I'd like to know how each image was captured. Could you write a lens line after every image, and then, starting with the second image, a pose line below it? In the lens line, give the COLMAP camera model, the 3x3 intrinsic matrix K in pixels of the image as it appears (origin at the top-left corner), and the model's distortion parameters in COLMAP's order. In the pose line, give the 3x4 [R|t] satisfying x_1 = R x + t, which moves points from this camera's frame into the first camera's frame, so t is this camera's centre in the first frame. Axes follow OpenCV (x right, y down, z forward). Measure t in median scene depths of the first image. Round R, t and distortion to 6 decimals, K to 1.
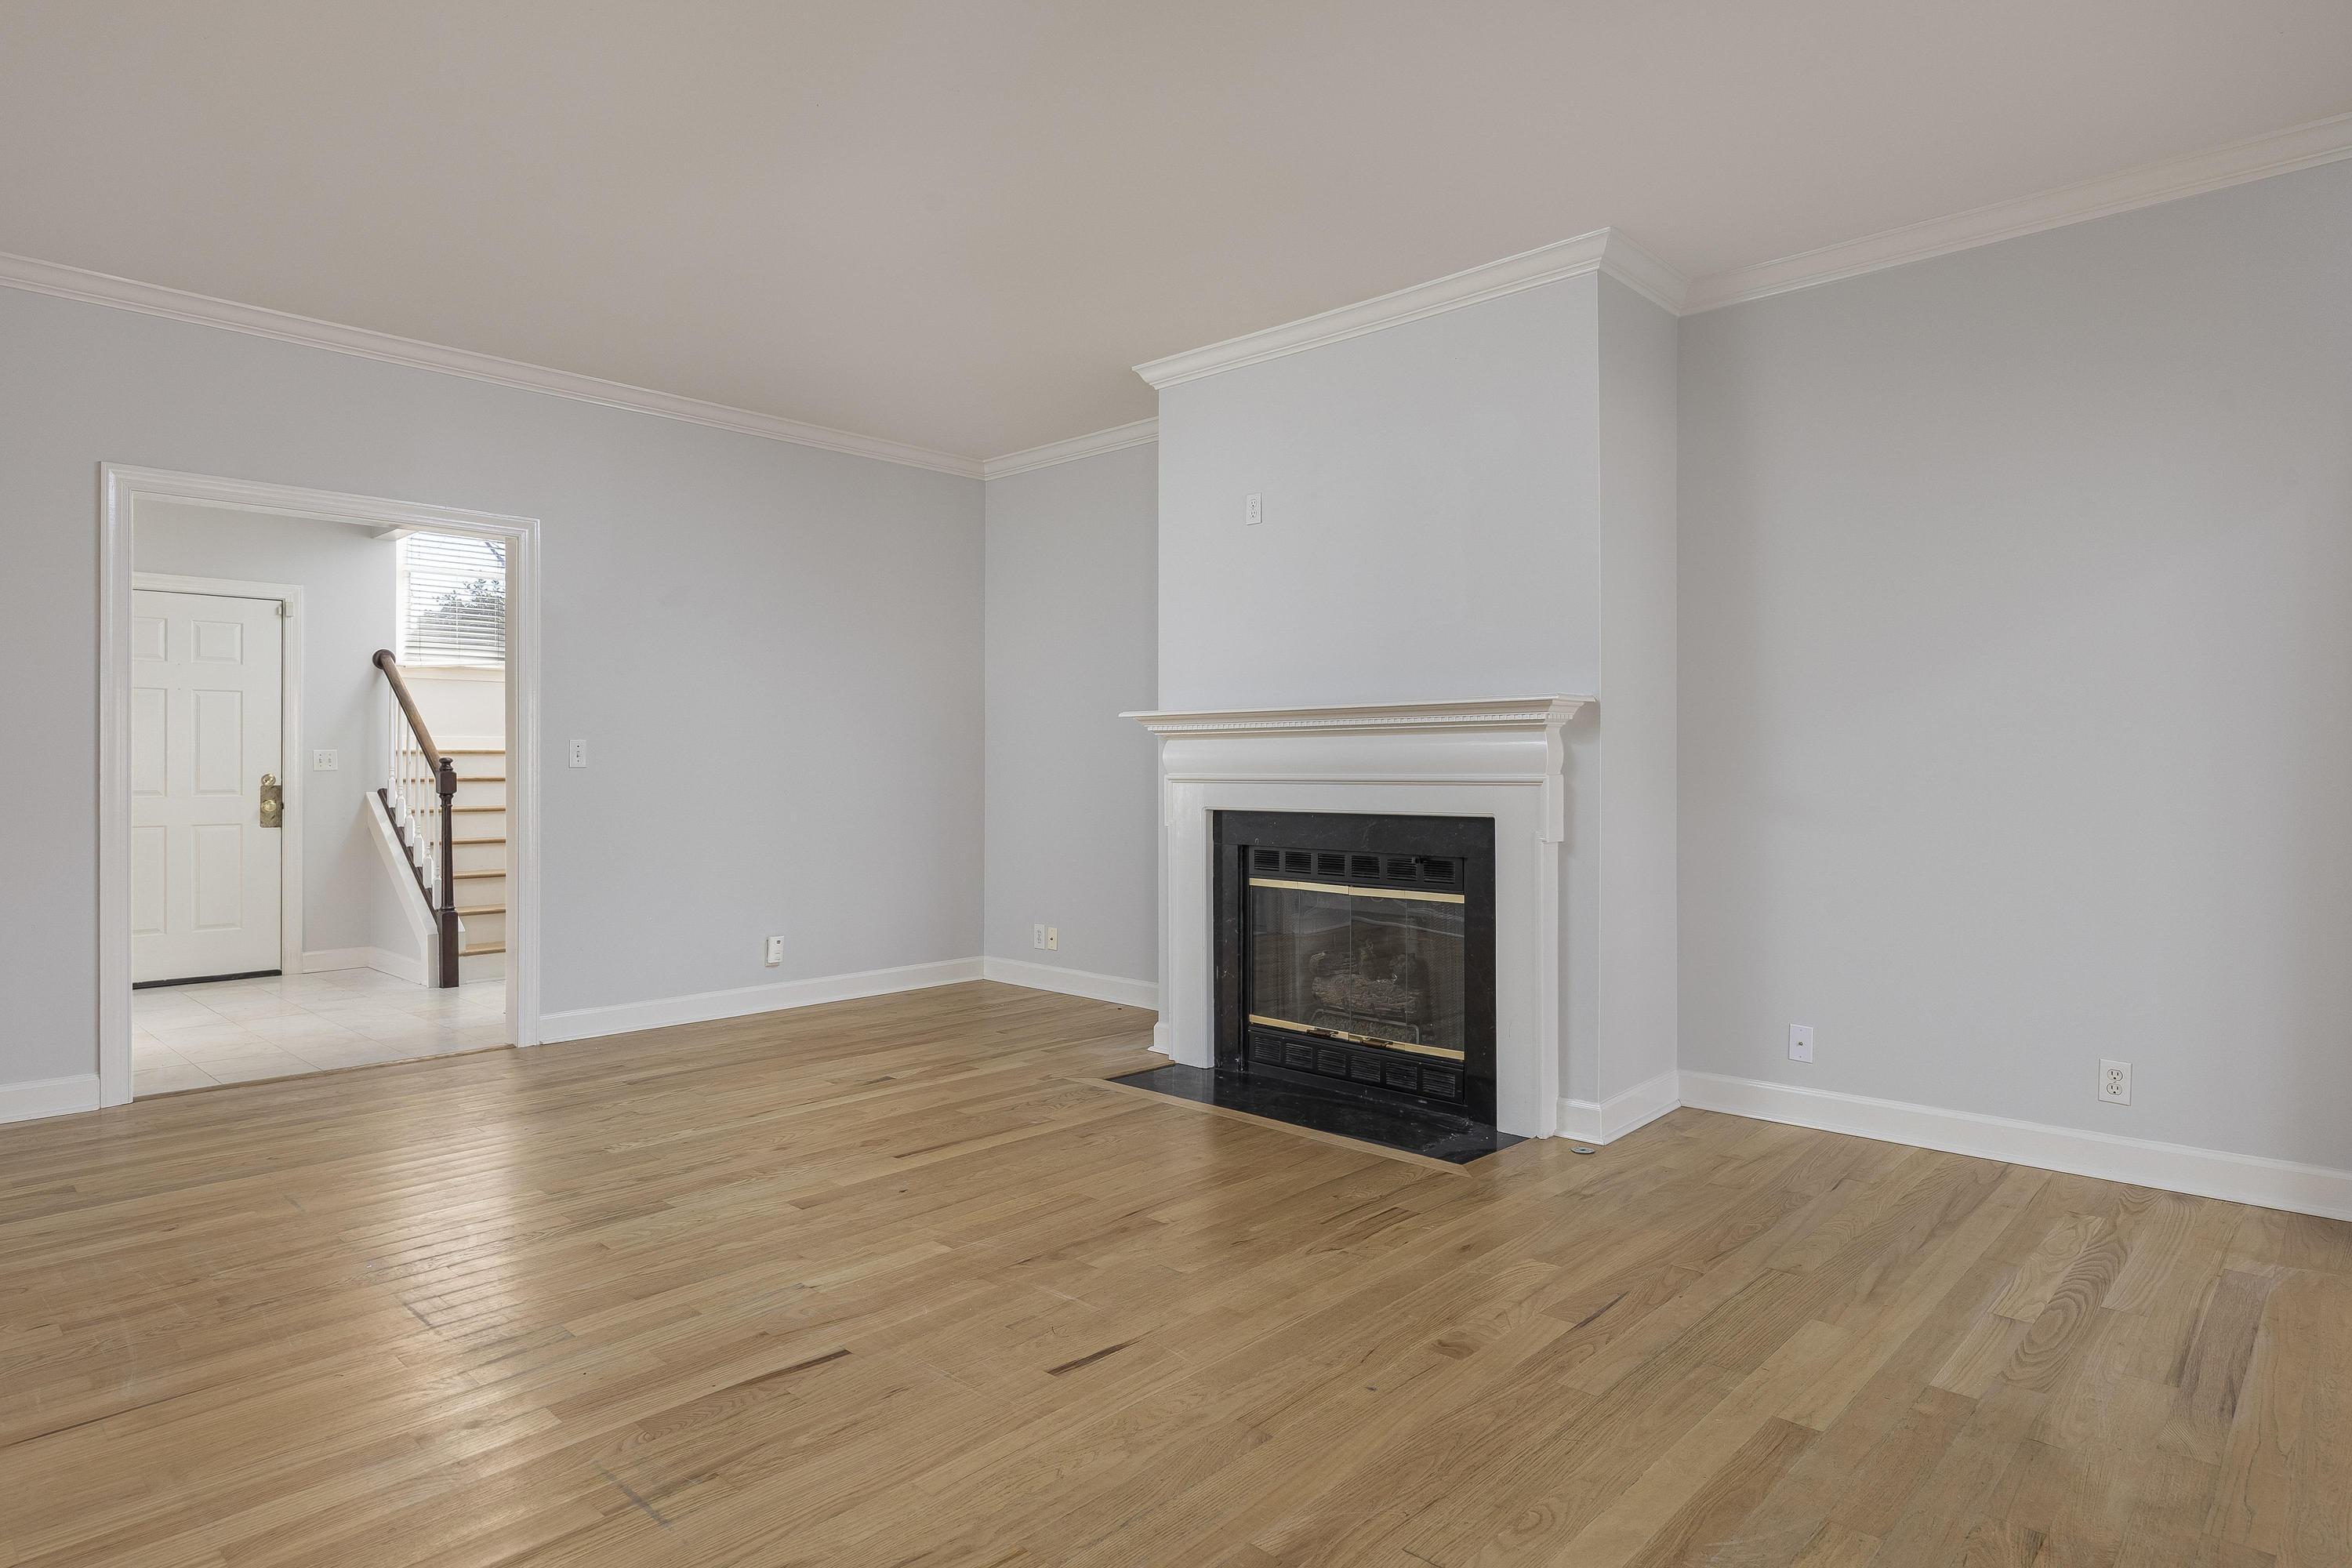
lens RADIAL K [[1315.2, 0, 1140.0], [0, 1315.2, 757.7], [0, 0, 1]] dist [-0.028563, -0.000214]
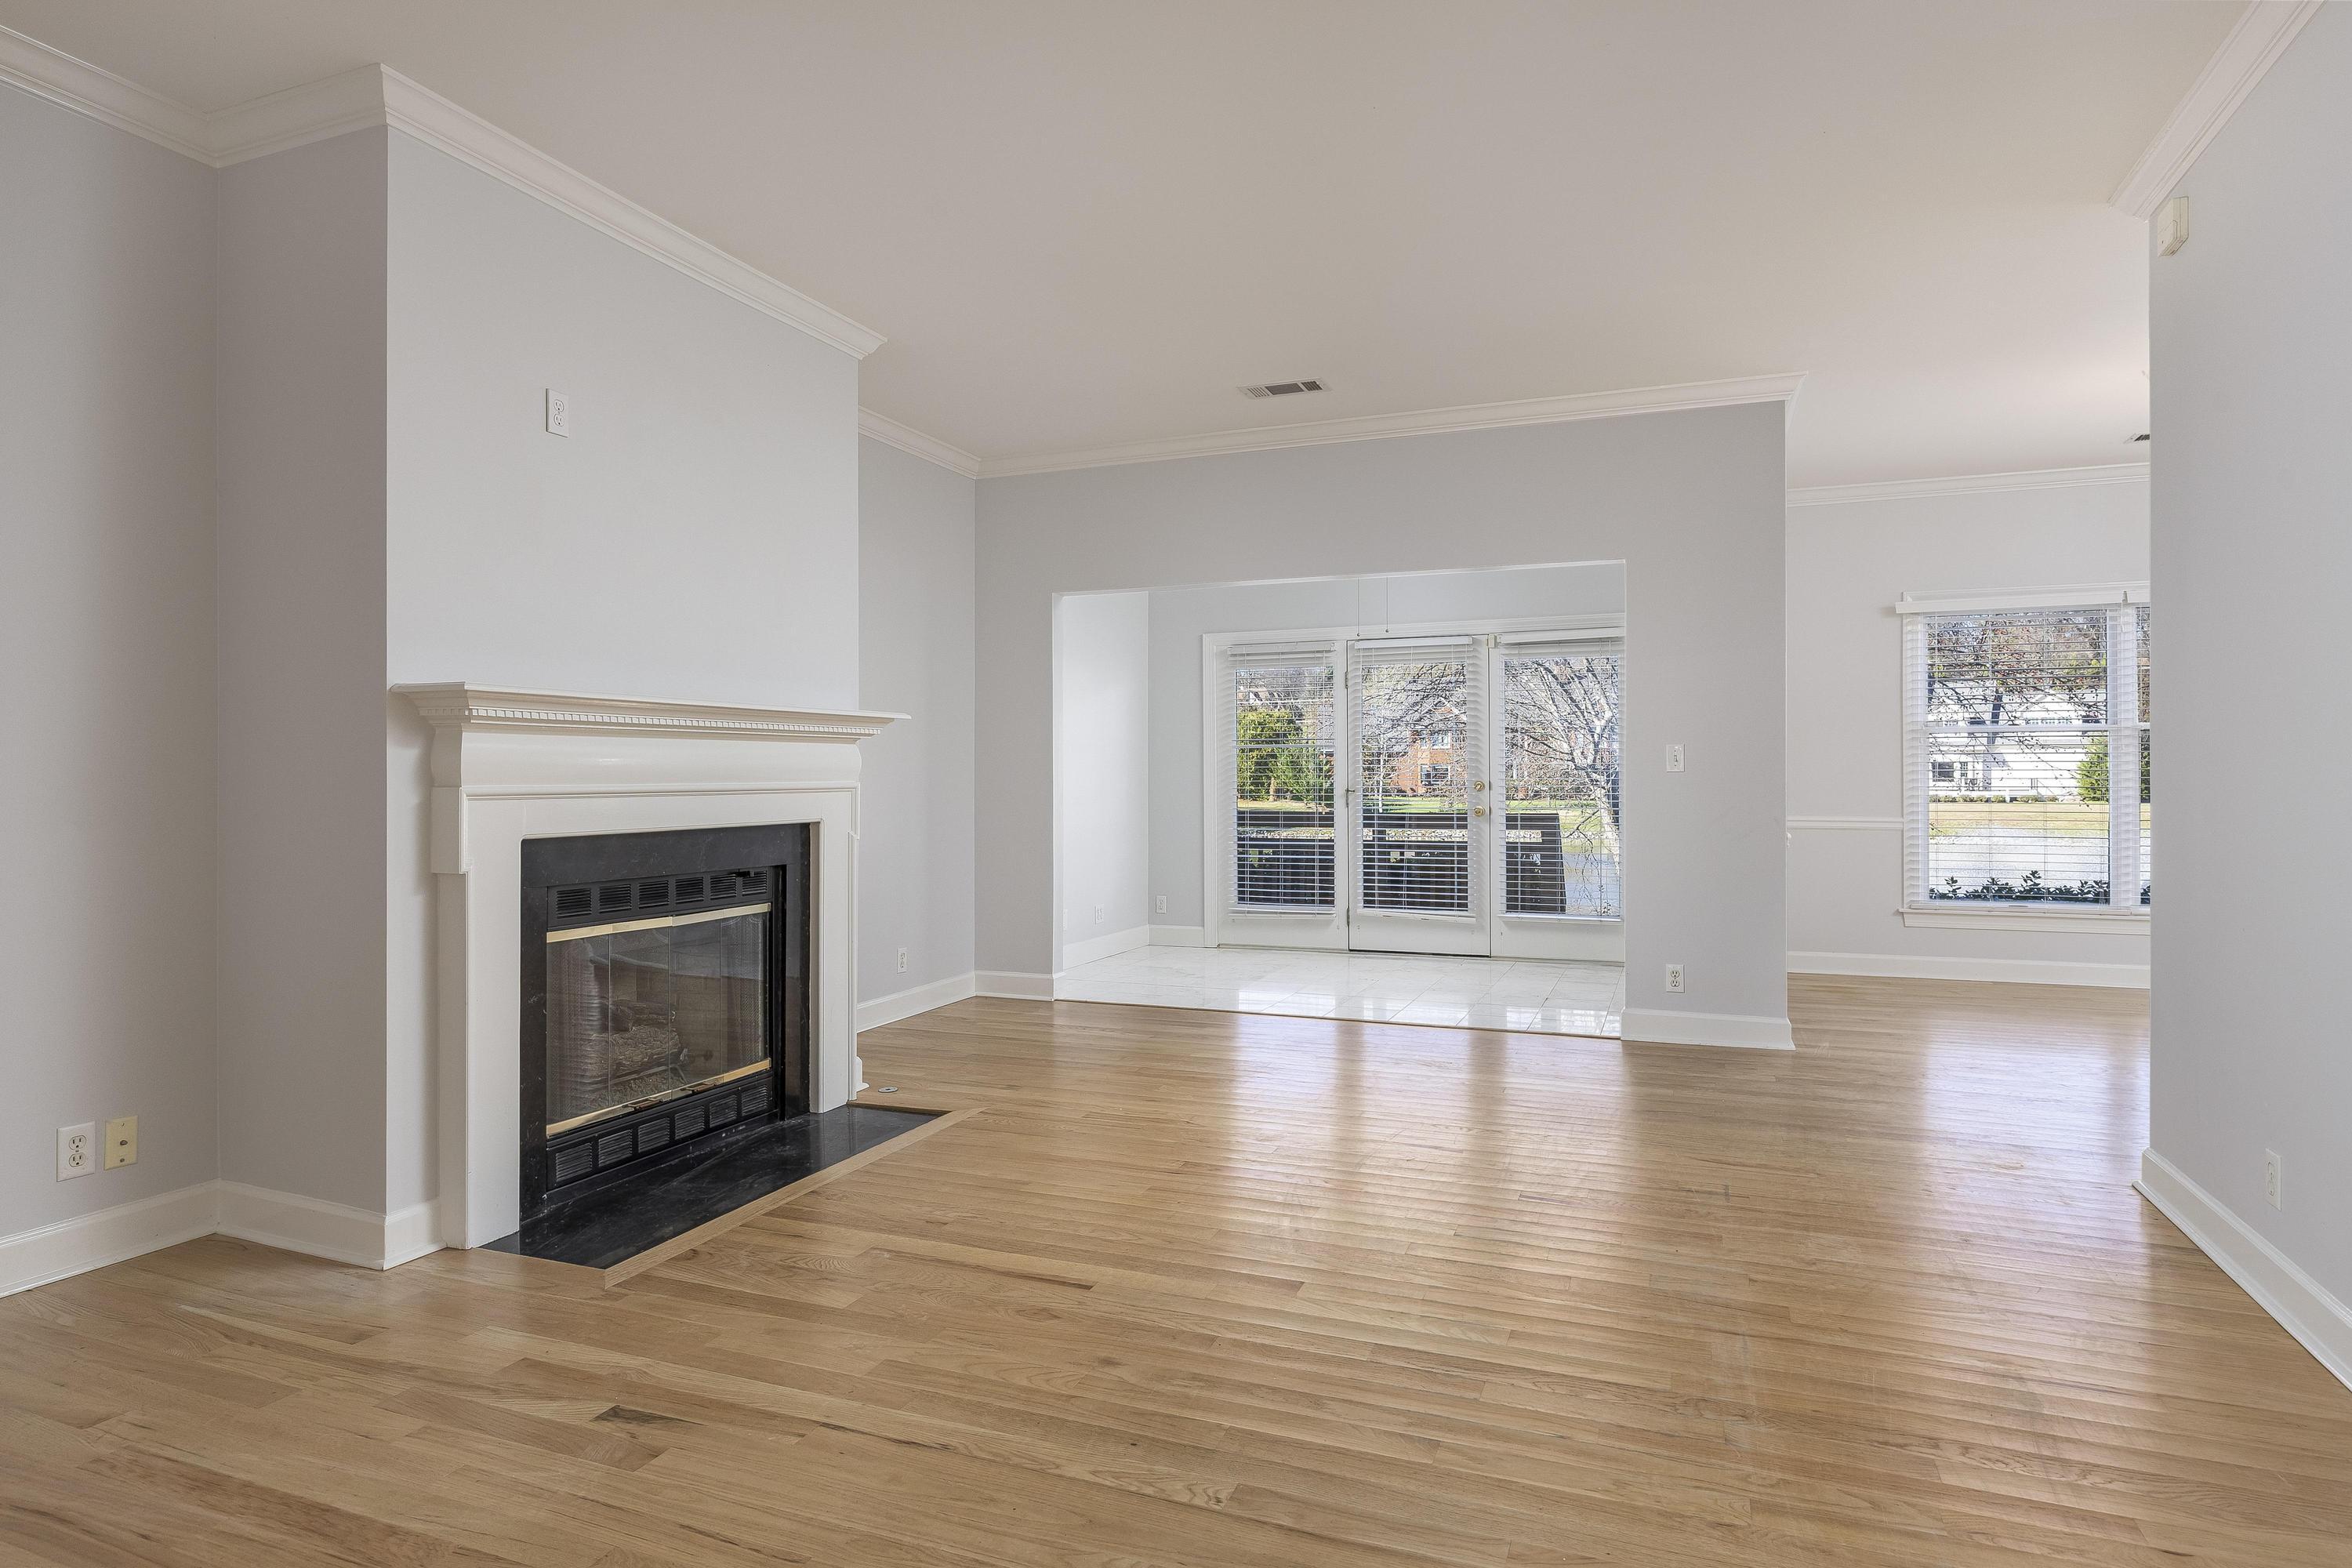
lens RADIAL K [[1322.0, 0, 1157.6], [0, 1322.0, 784.5], [0, 0, 1]] dist [-0.002839, -0.000079]
pose [[-0.376467, -0.006265, 0.926409, -0.722257], [-0.001688, 0.999980, 0.006076, 0.006808], [-0.926428, 0.000724, -0.376470, 0.995148]]
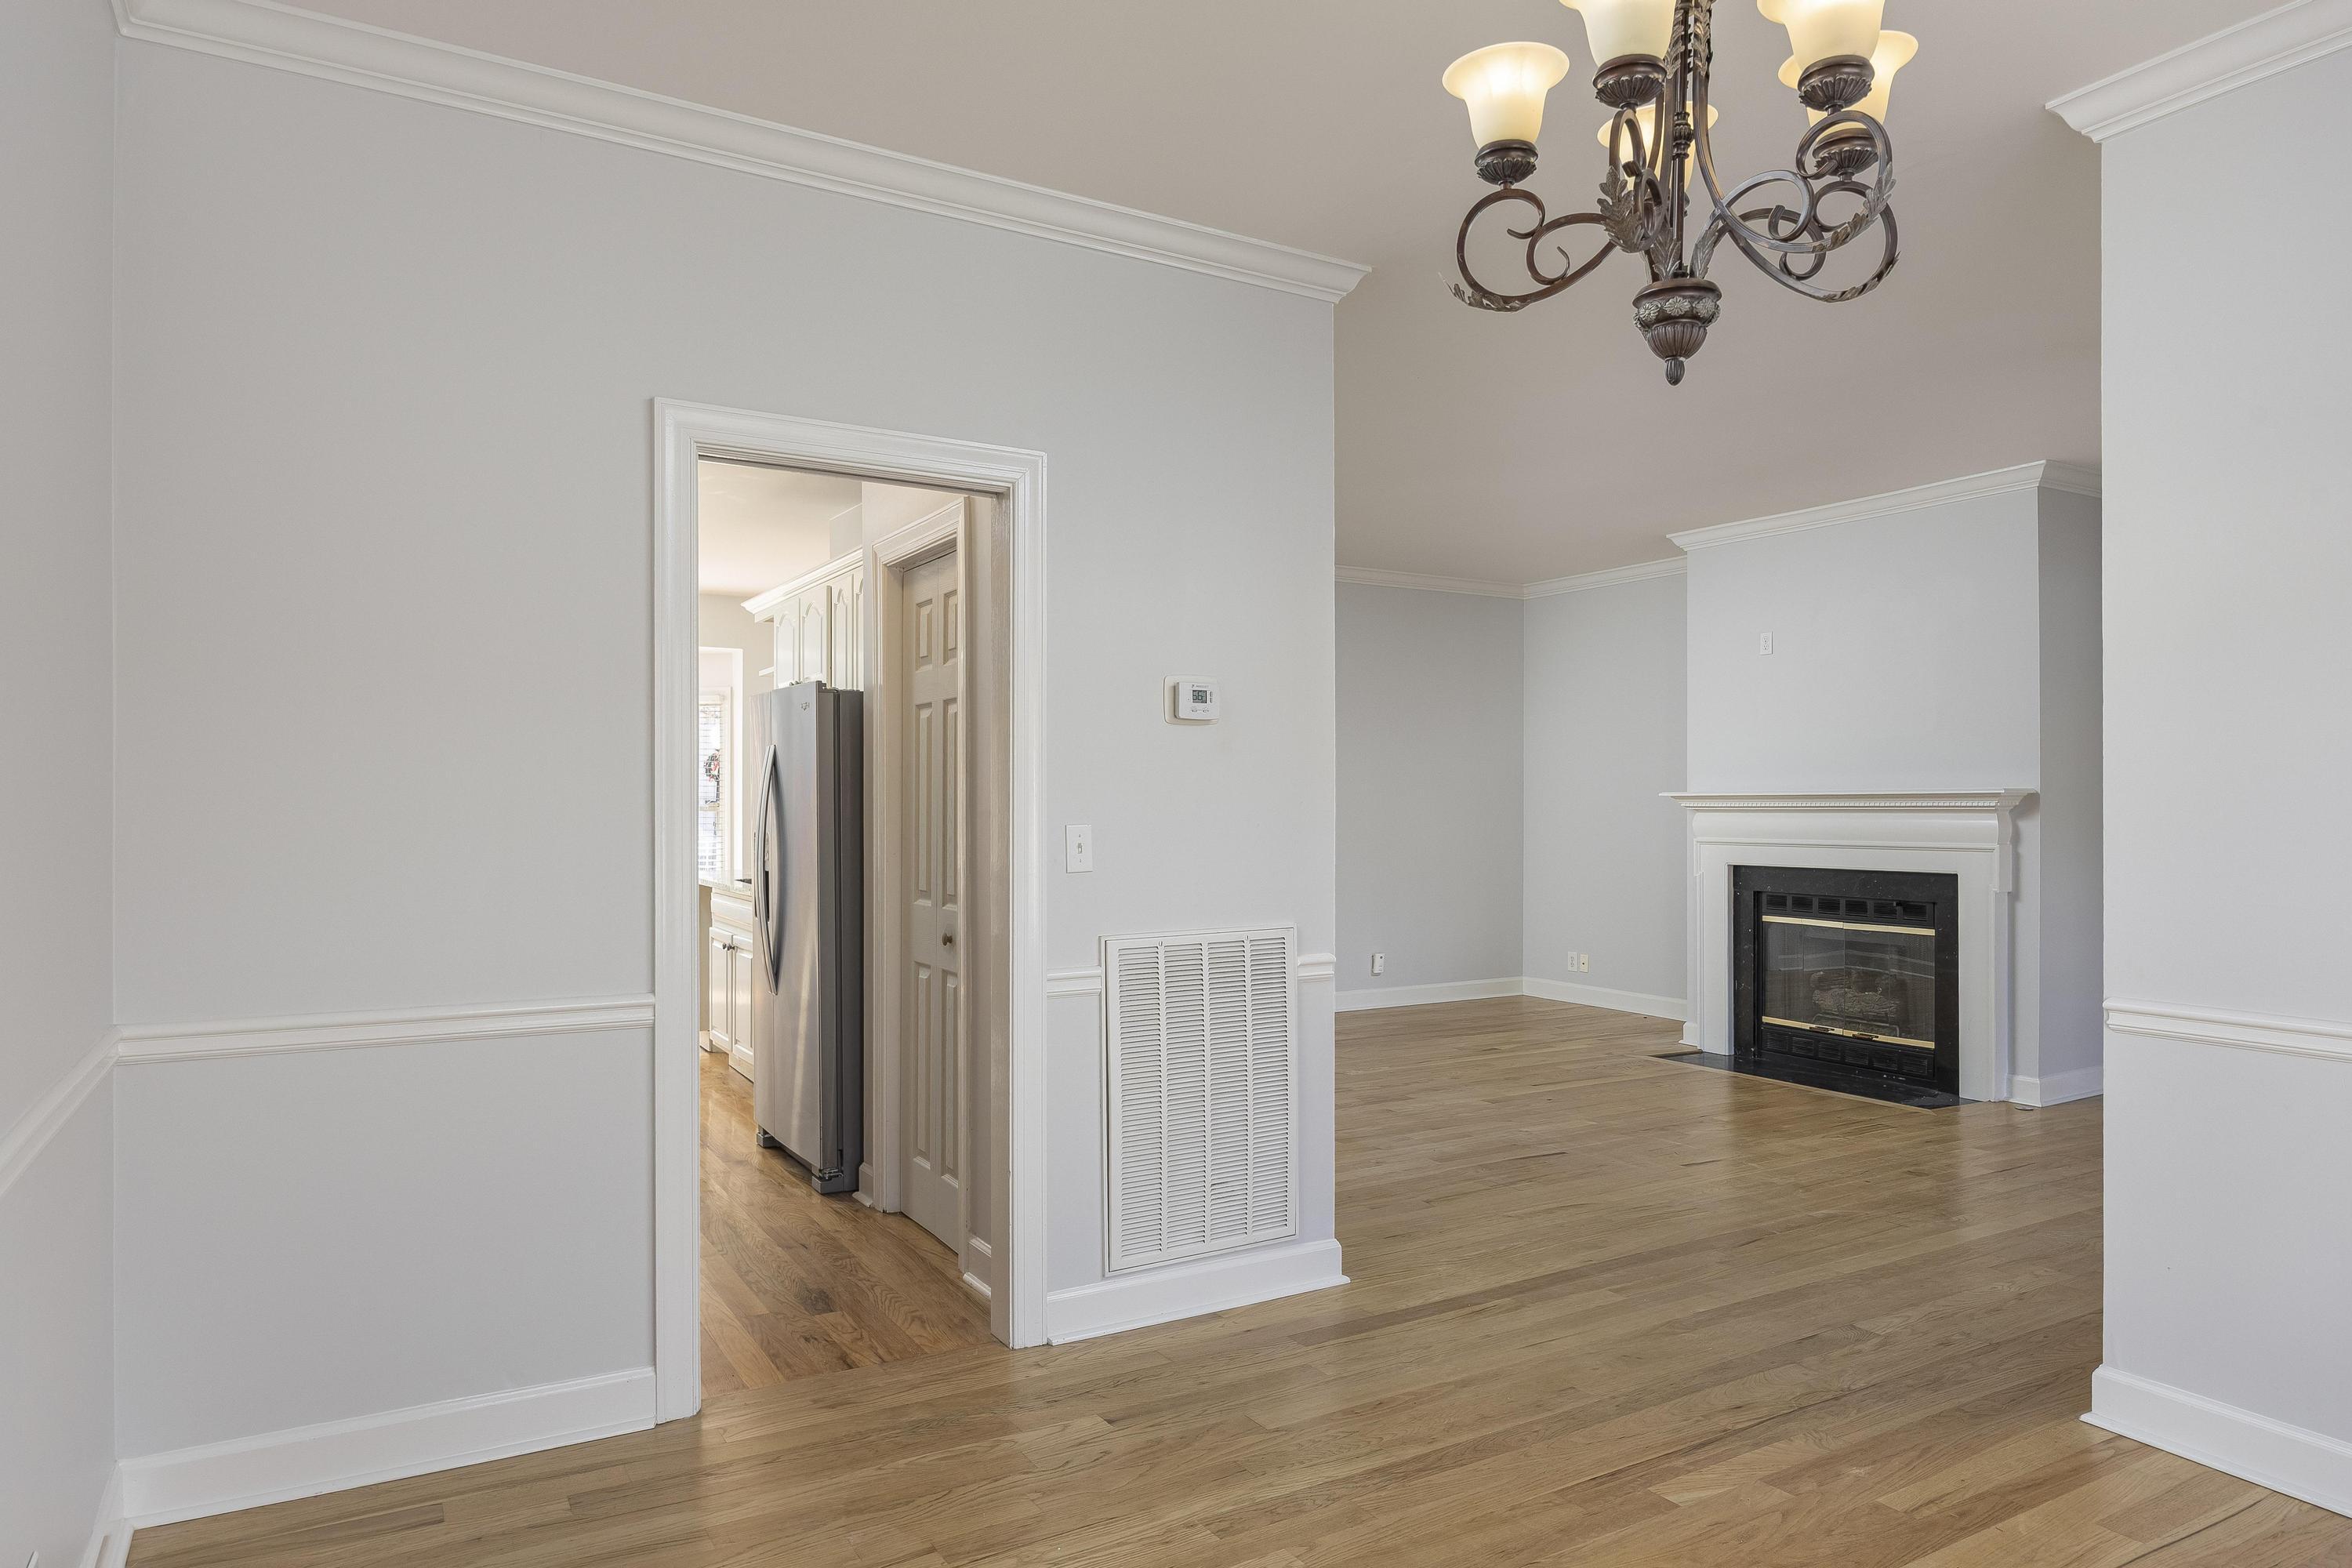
lens RADIAL K [[1434.3, 0, 1159.8], [0, 1434.3, 796.9], [0, 0, 1]] dist [-0.005974, -0.001923]
pose [[0.962832, -0.001028, -0.270097, -0.119901], [0.001350, 0.999999, 0.001003, -0.034358], [0.270096, -0.001331, 0.962832, -0.612253]]
